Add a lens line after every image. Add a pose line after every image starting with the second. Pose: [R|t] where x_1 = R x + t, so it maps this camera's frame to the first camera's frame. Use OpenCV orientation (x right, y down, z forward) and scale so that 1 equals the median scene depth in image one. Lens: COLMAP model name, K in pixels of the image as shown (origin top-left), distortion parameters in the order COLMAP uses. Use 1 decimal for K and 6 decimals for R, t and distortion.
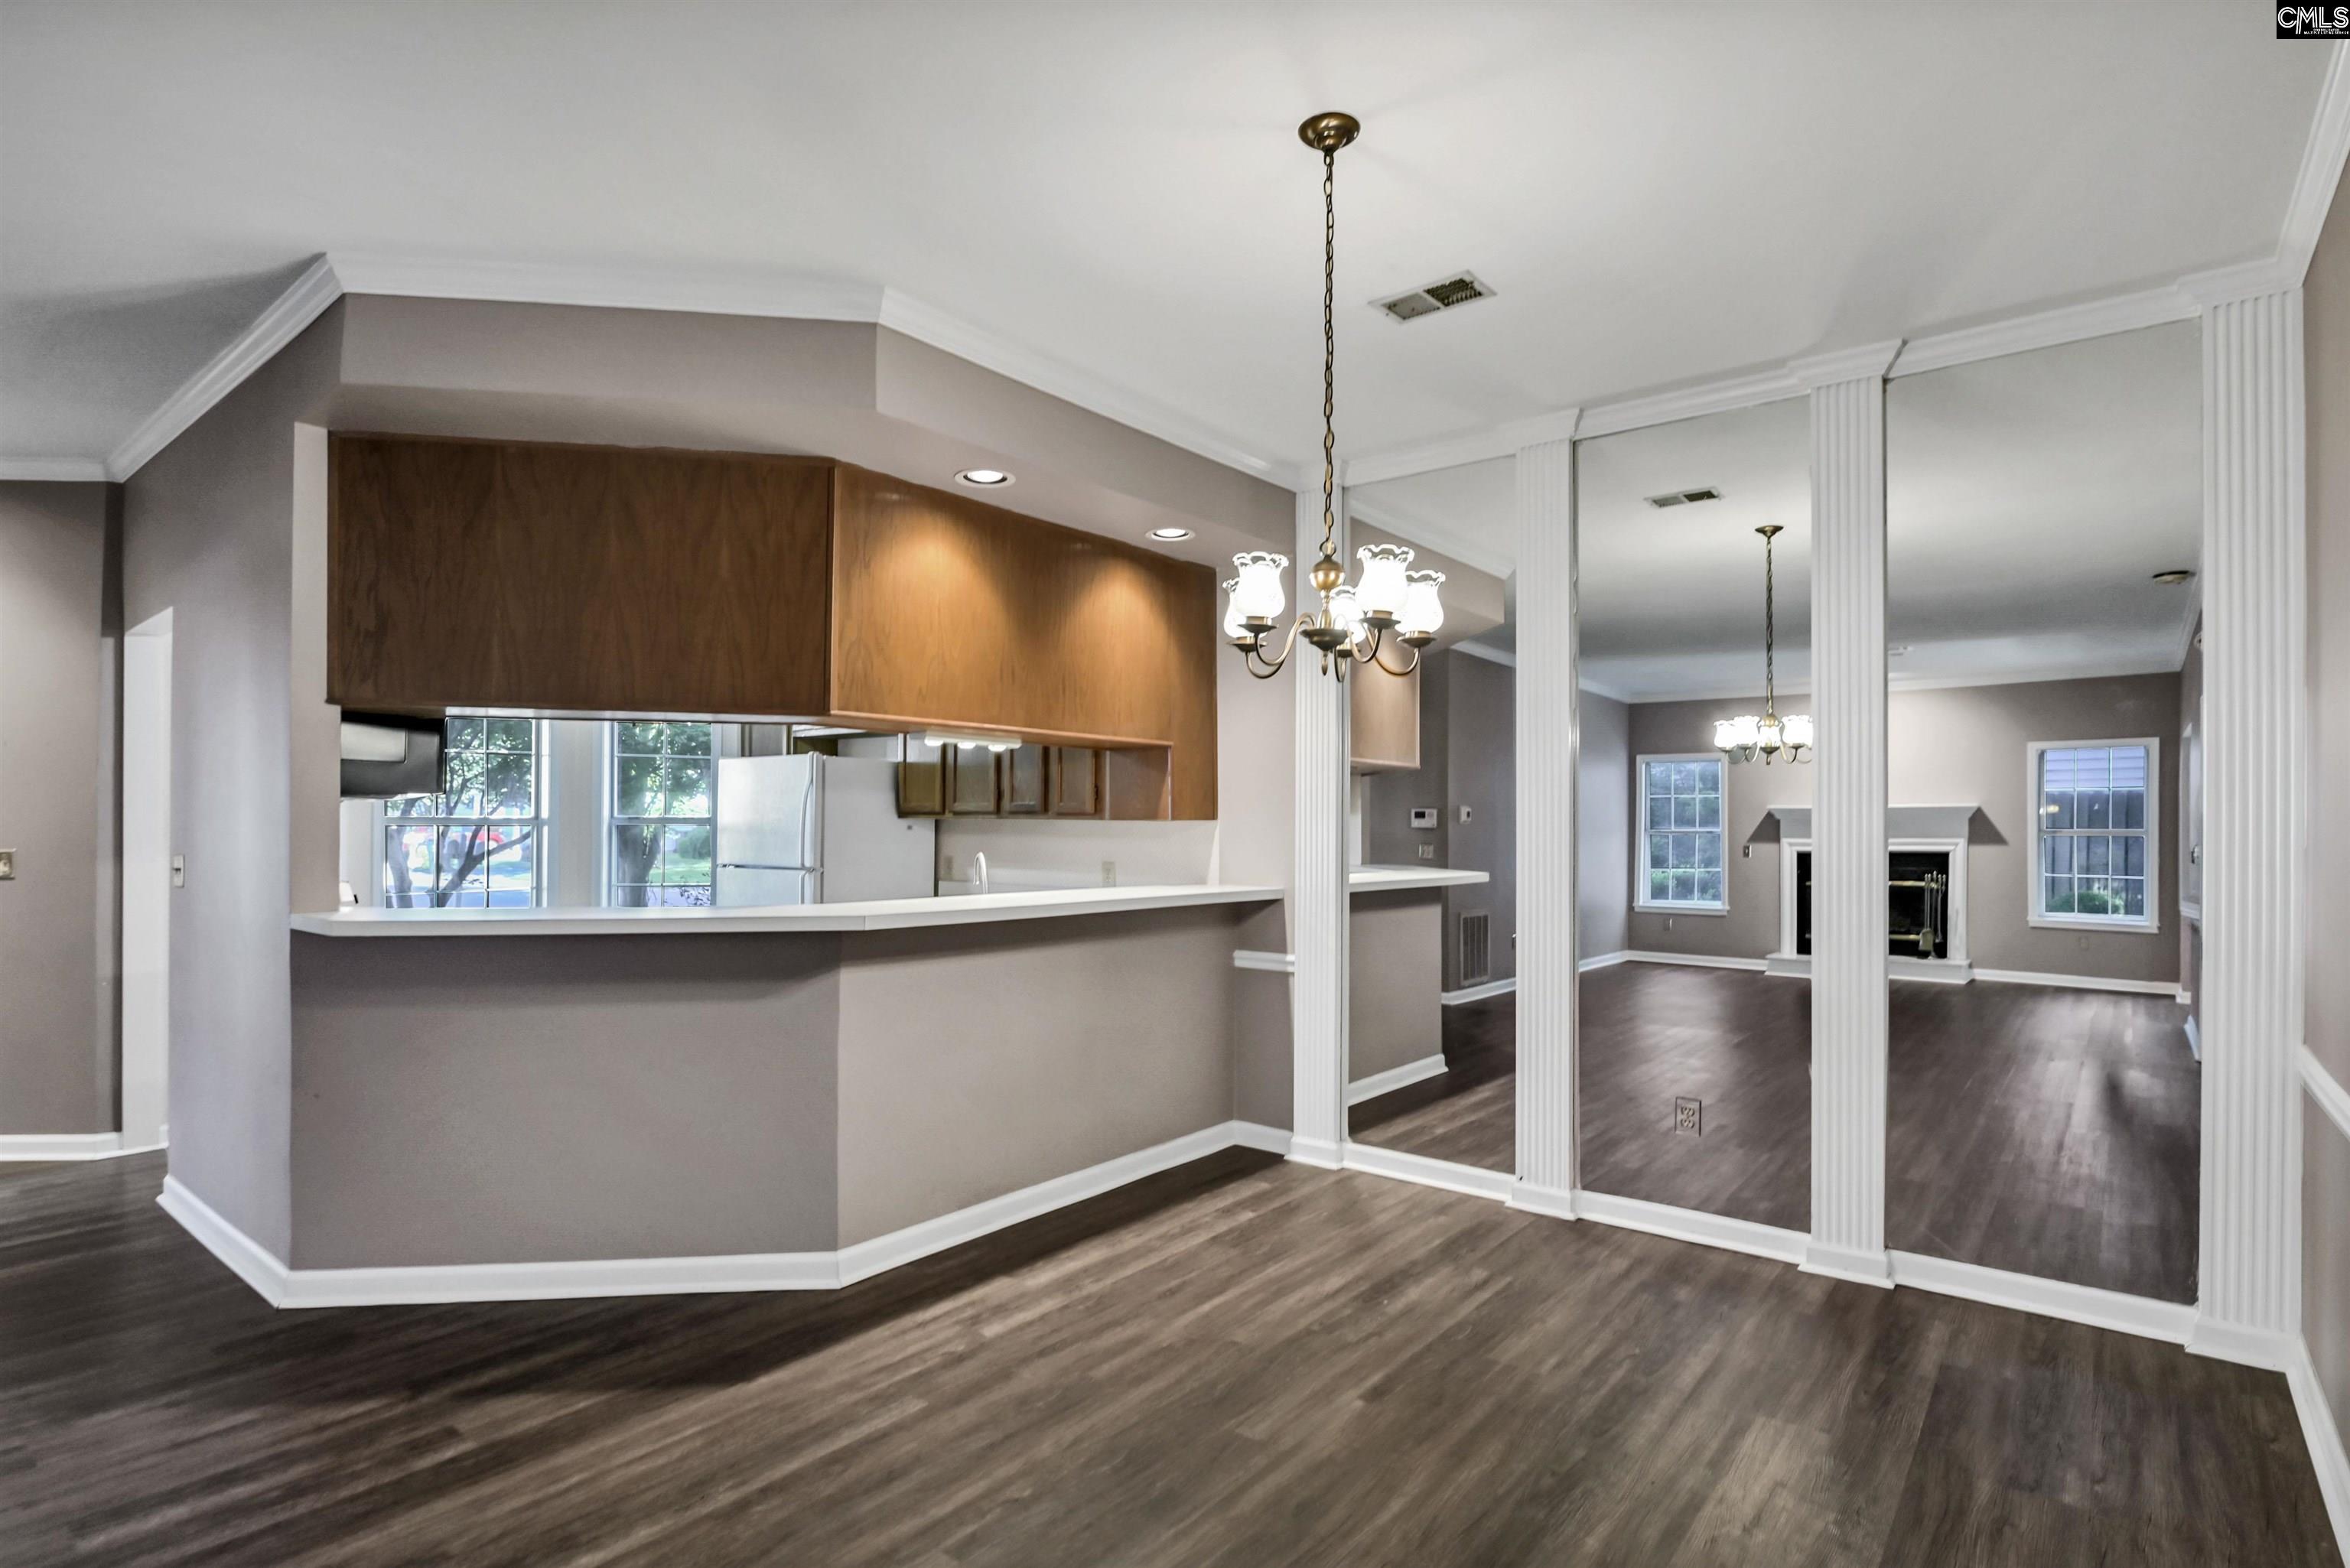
lens RADIAL K [[1174.9, 0, 1149.8], [0, 1174.9, 807.2], [0, 0, 1]] dist [-0.000848, -0.006767]
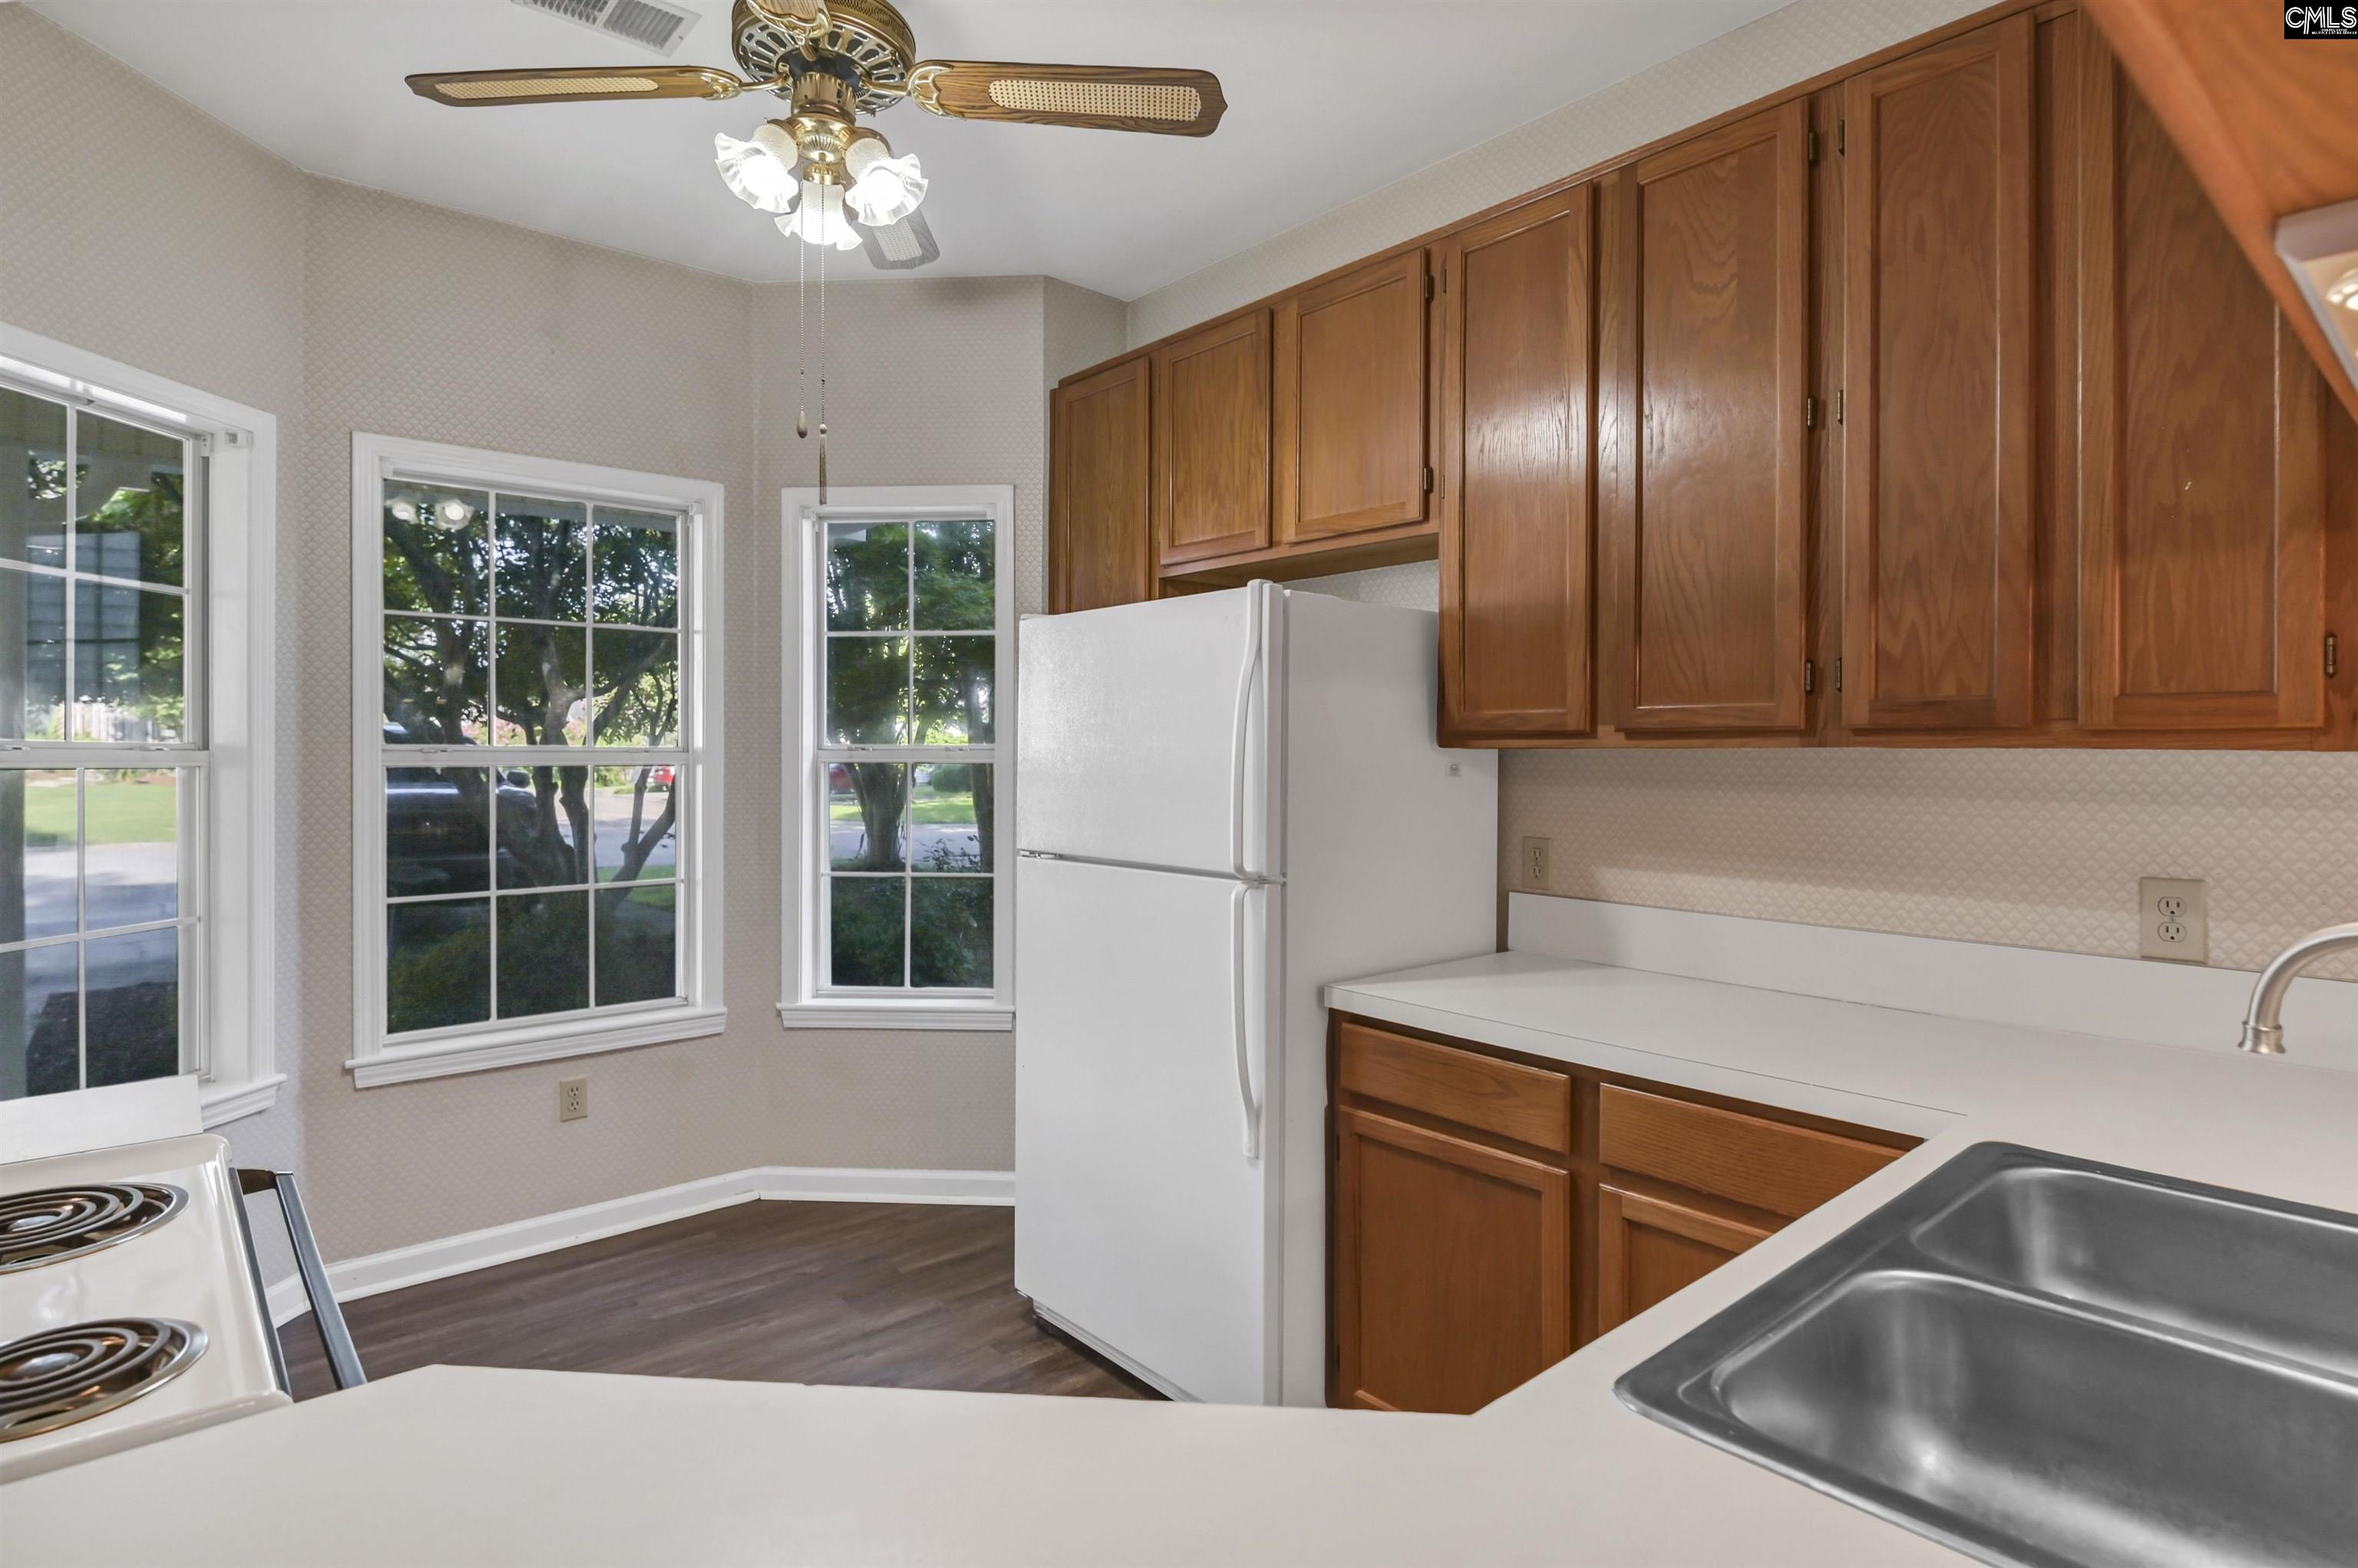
lens RADIAL K [[1178.9, 0, 1166.3], [0, 1178.9, 761.8], [0, 0, 1]] dist [-0.000848, -0.006767]
pose [[0.982911, -0.000757, -0.184079, -0.232364], [0.005011, 0.999731, 0.022643, 0.004543], [0.184012, -0.023178, 0.982651, 0.574620]]
